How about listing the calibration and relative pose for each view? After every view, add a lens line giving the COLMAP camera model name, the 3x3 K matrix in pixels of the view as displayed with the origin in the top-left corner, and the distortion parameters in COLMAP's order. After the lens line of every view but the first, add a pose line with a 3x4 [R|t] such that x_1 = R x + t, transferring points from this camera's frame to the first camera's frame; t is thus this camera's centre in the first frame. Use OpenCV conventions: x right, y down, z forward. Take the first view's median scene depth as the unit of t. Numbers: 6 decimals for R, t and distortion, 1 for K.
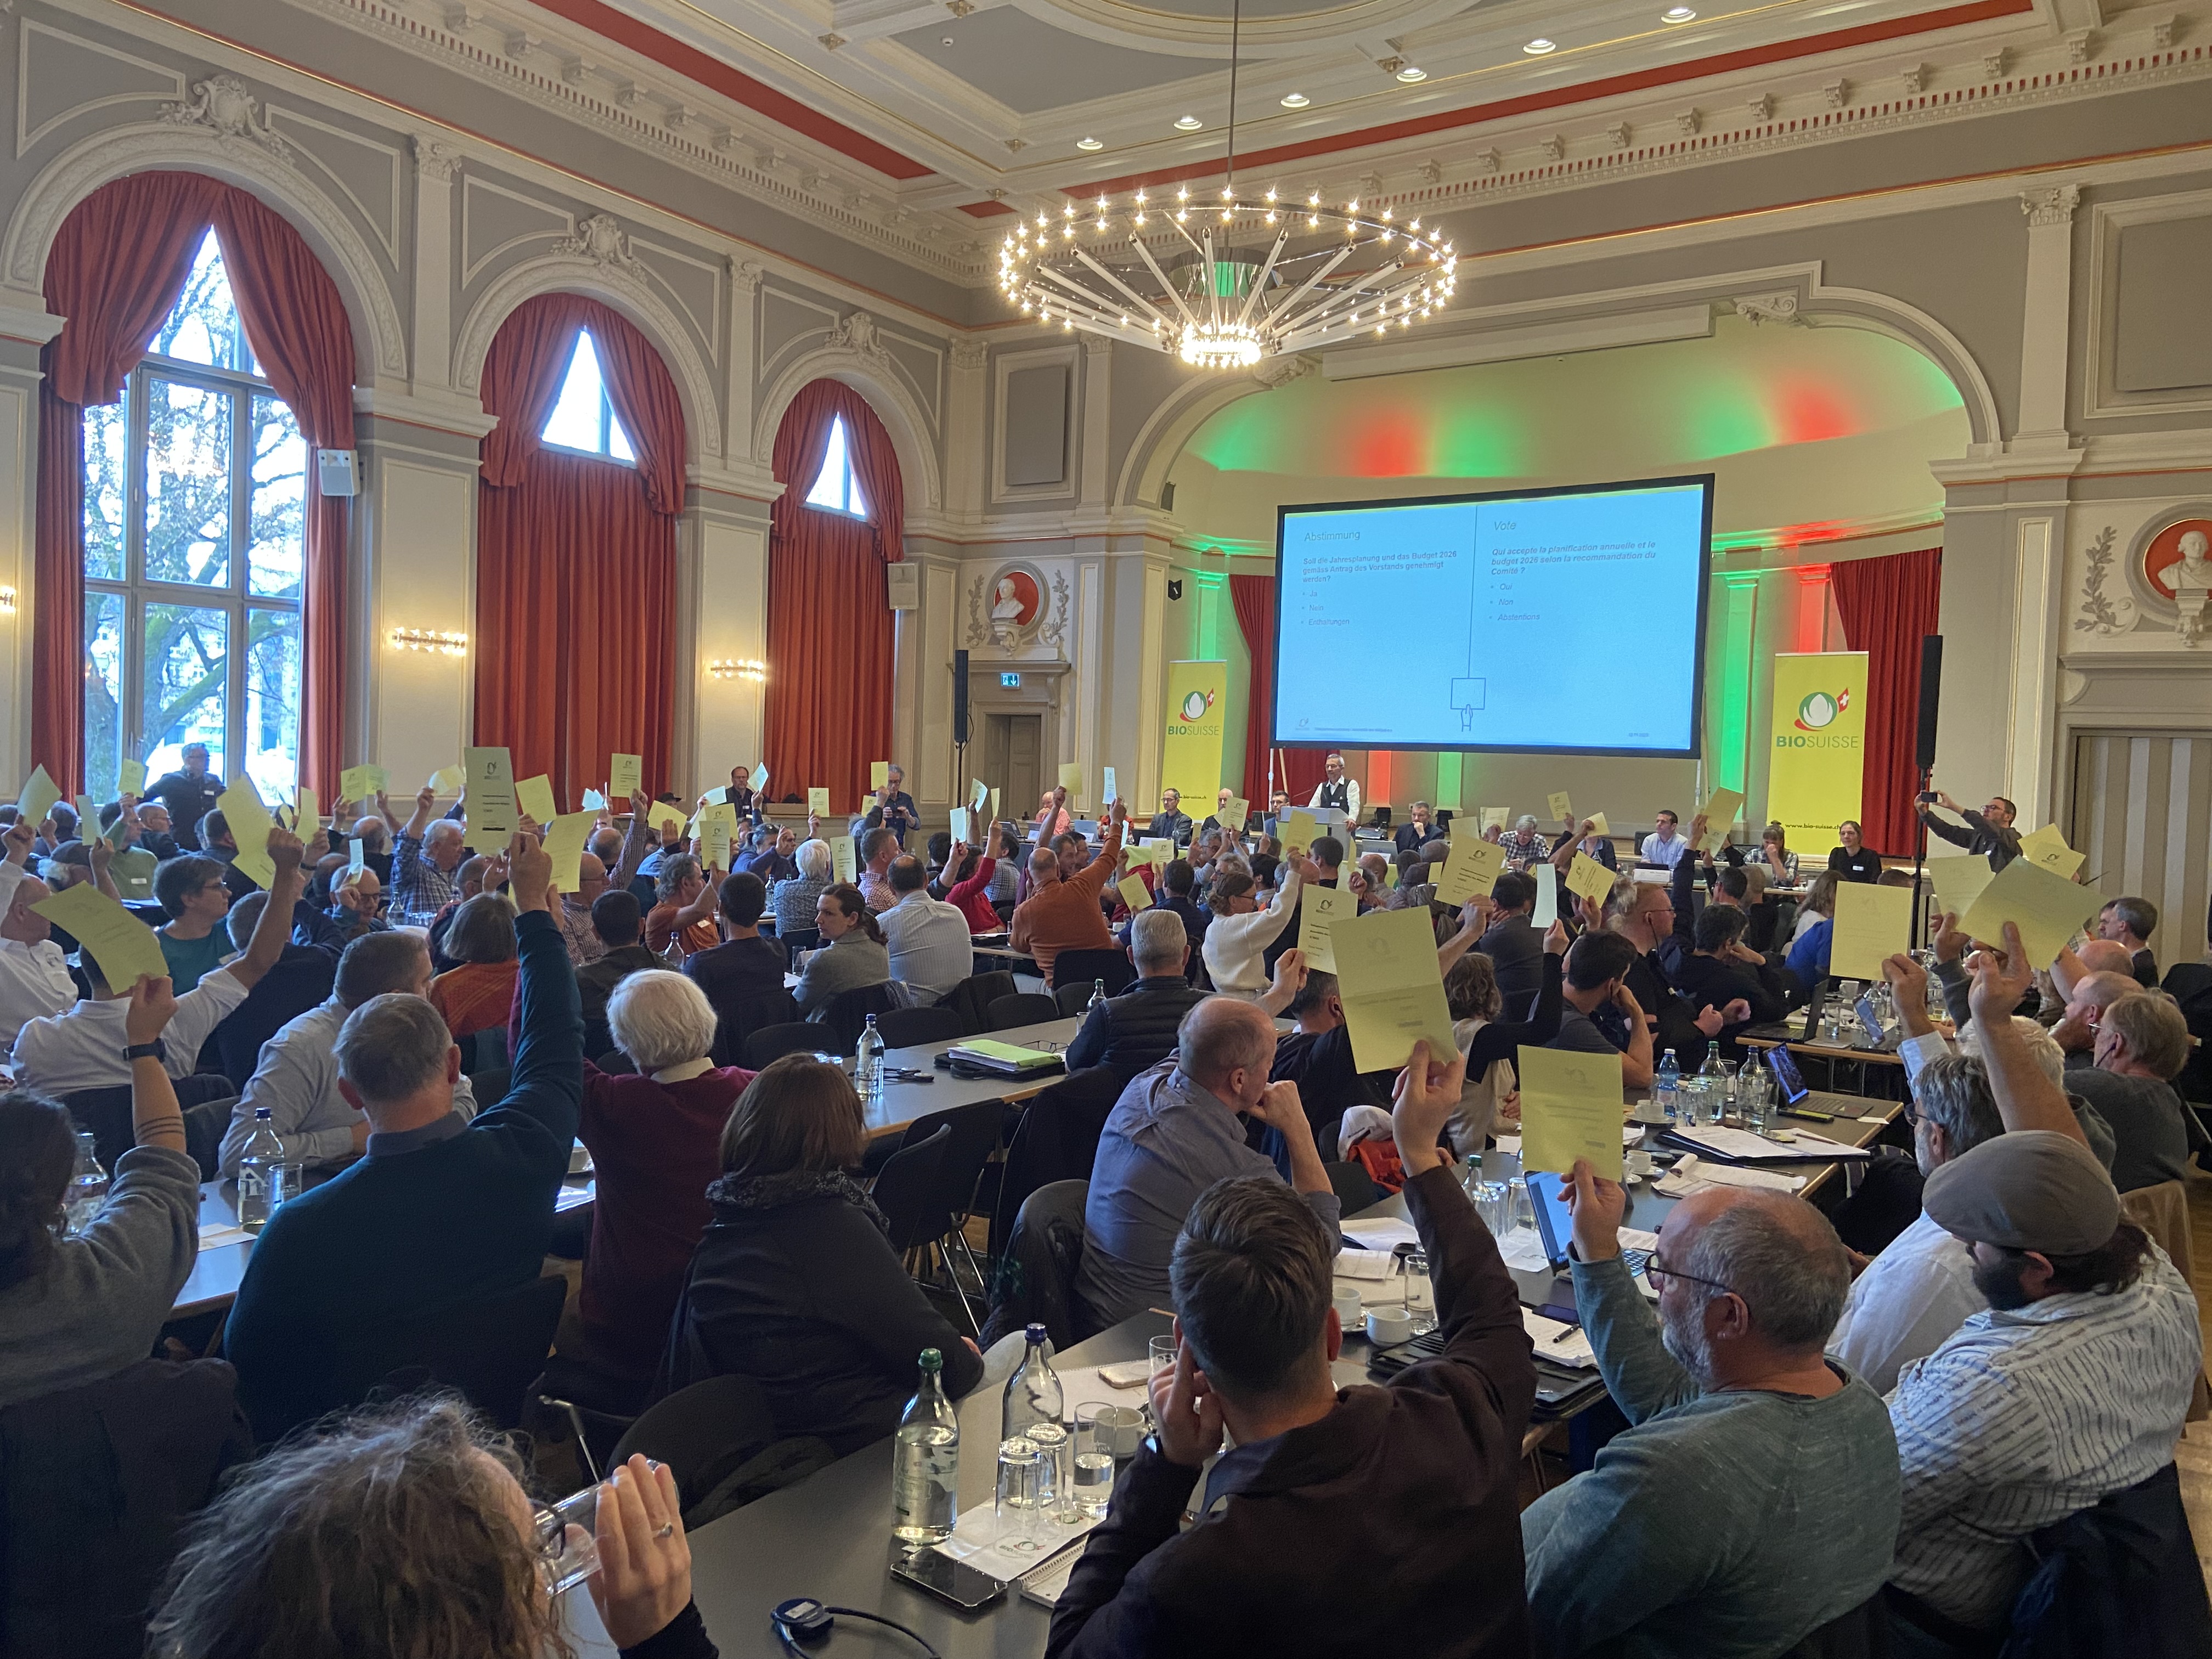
lens RADIAL K [[1666.0, 0, 1107.6], [0, 1666.0, 833.4], [0, 0, 1]] dist [0.006159, 0.001006]
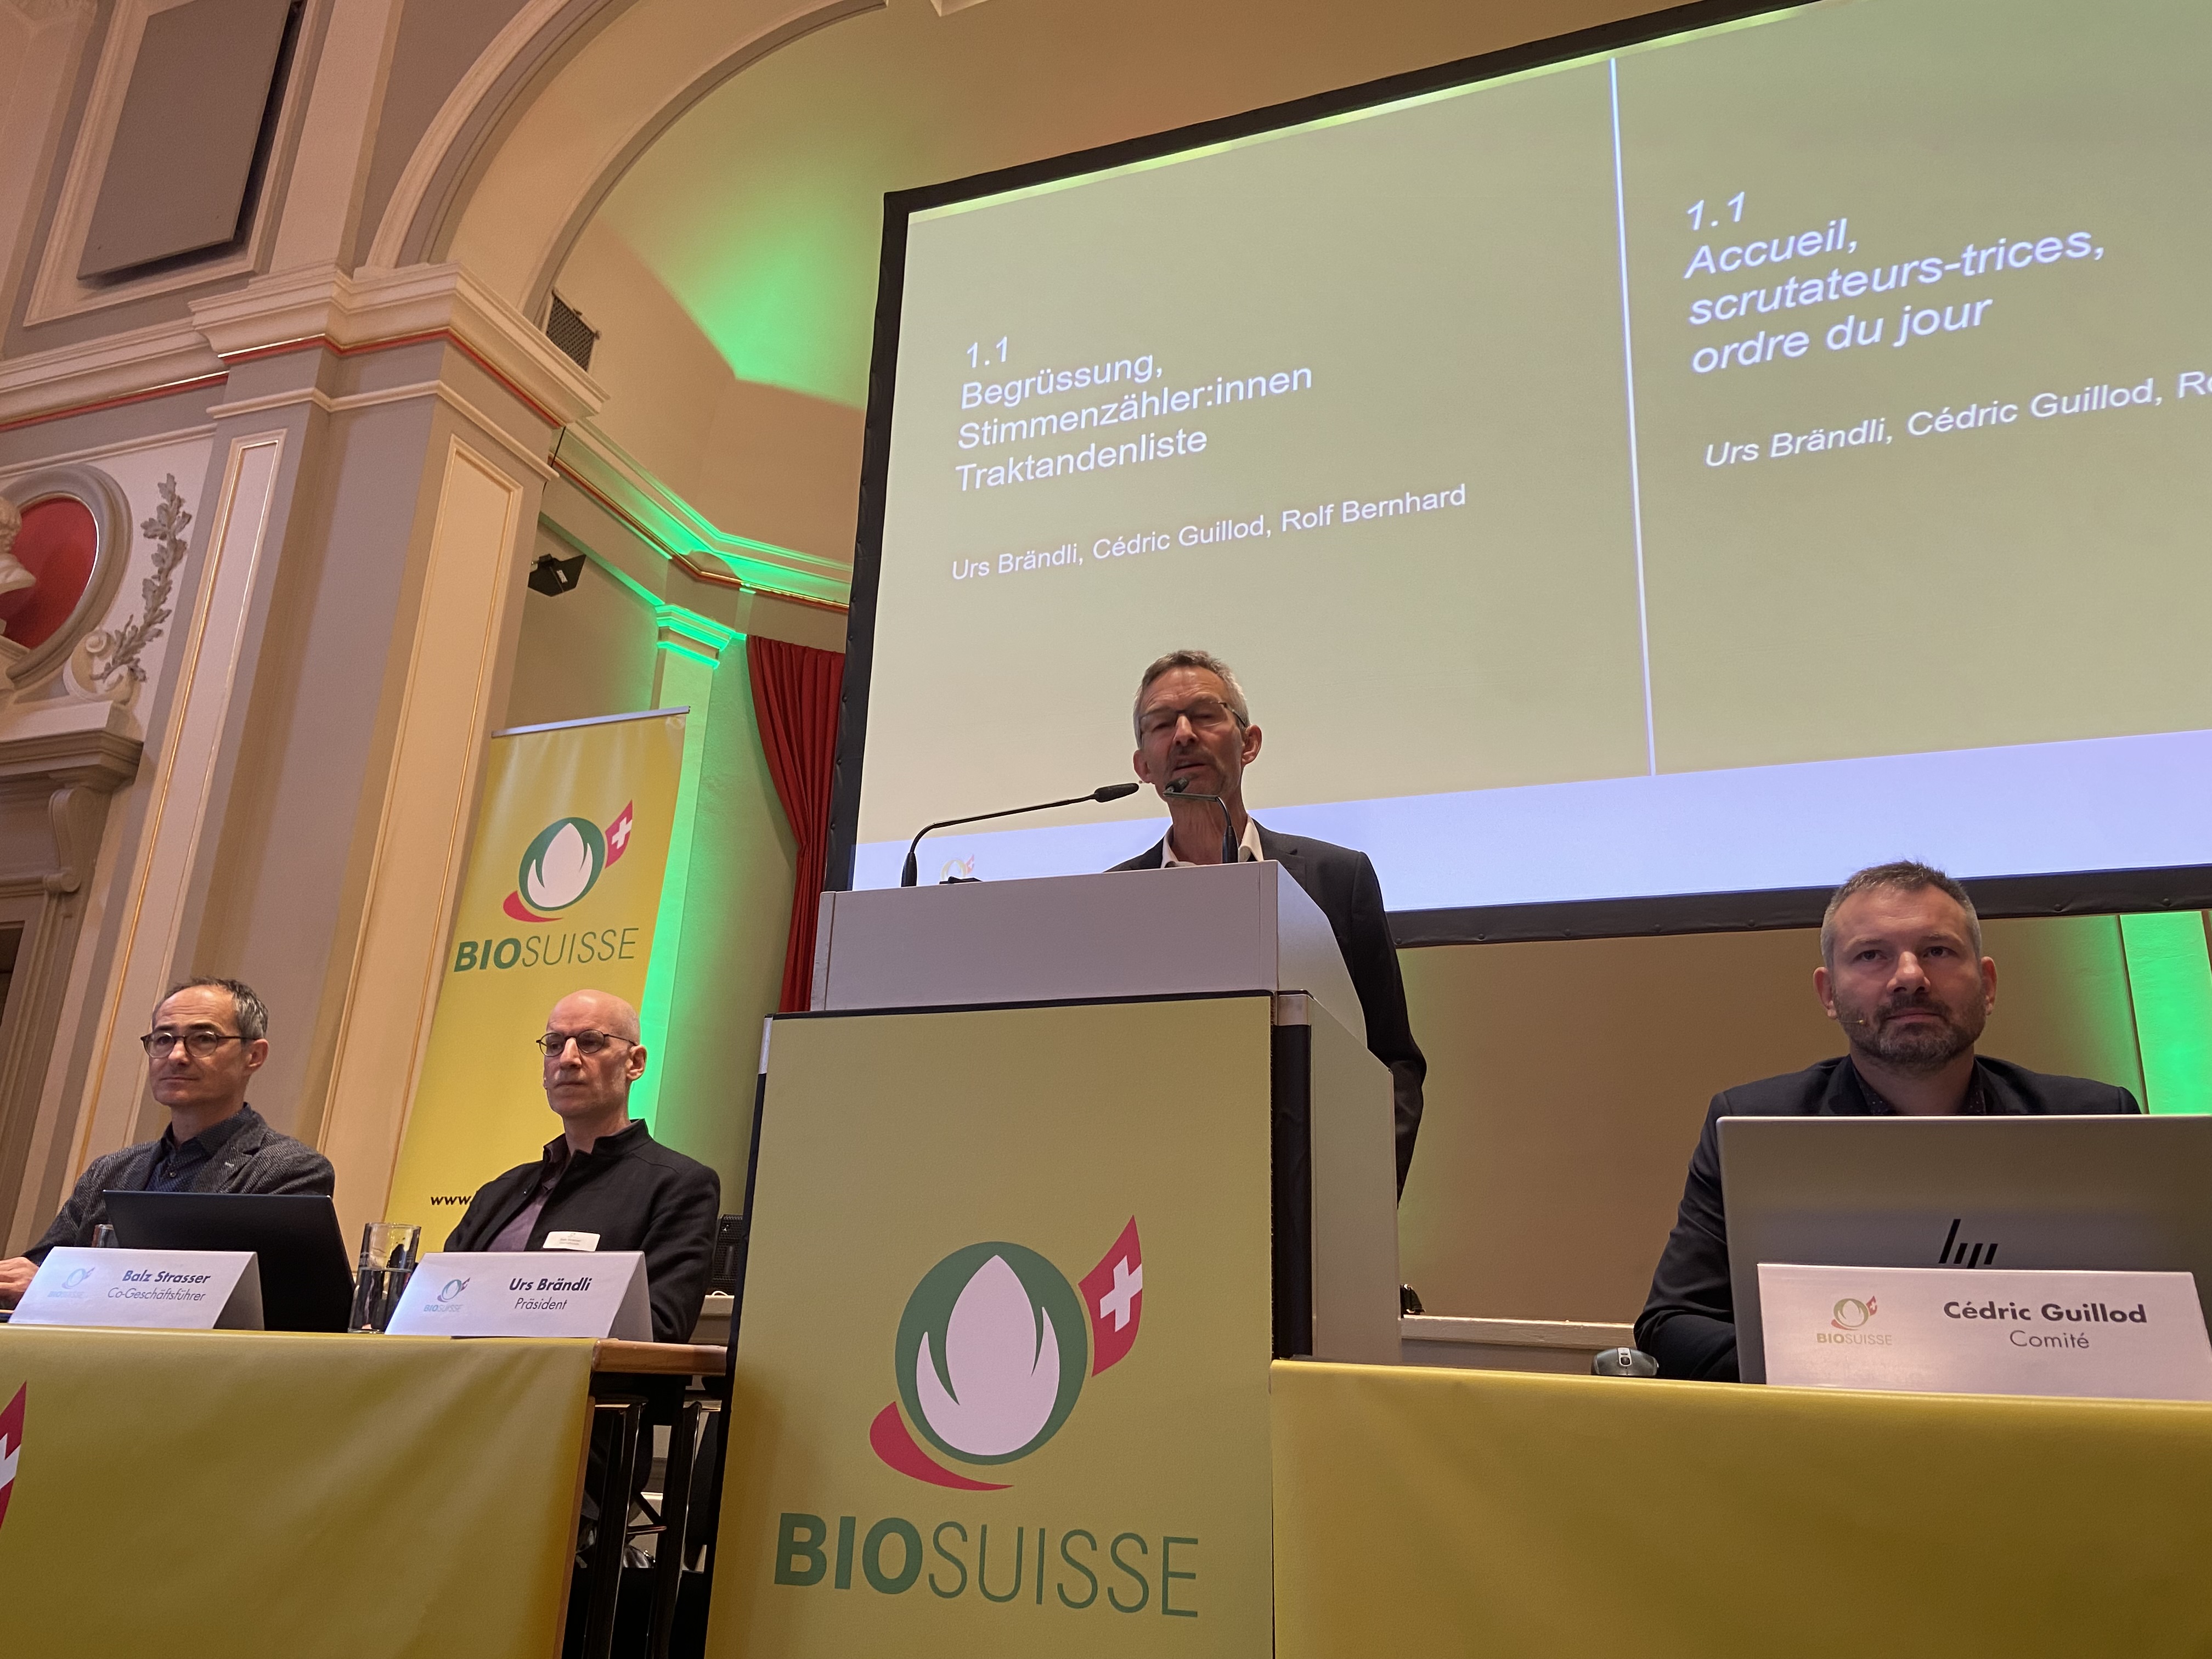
lens RADIAL K [[1666.0, 0, 1108.8], [0, 1666.0, 831.0], [0, 0, 1]] dist [0.006159, 0.001006]
pose [[0.971537, 0.066951, 0.227229, 0.074522], [0.012965, 0.942763, -0.333210, 0.010885], [-0.236532, 0.326672, 0.915062, 0.696318]]
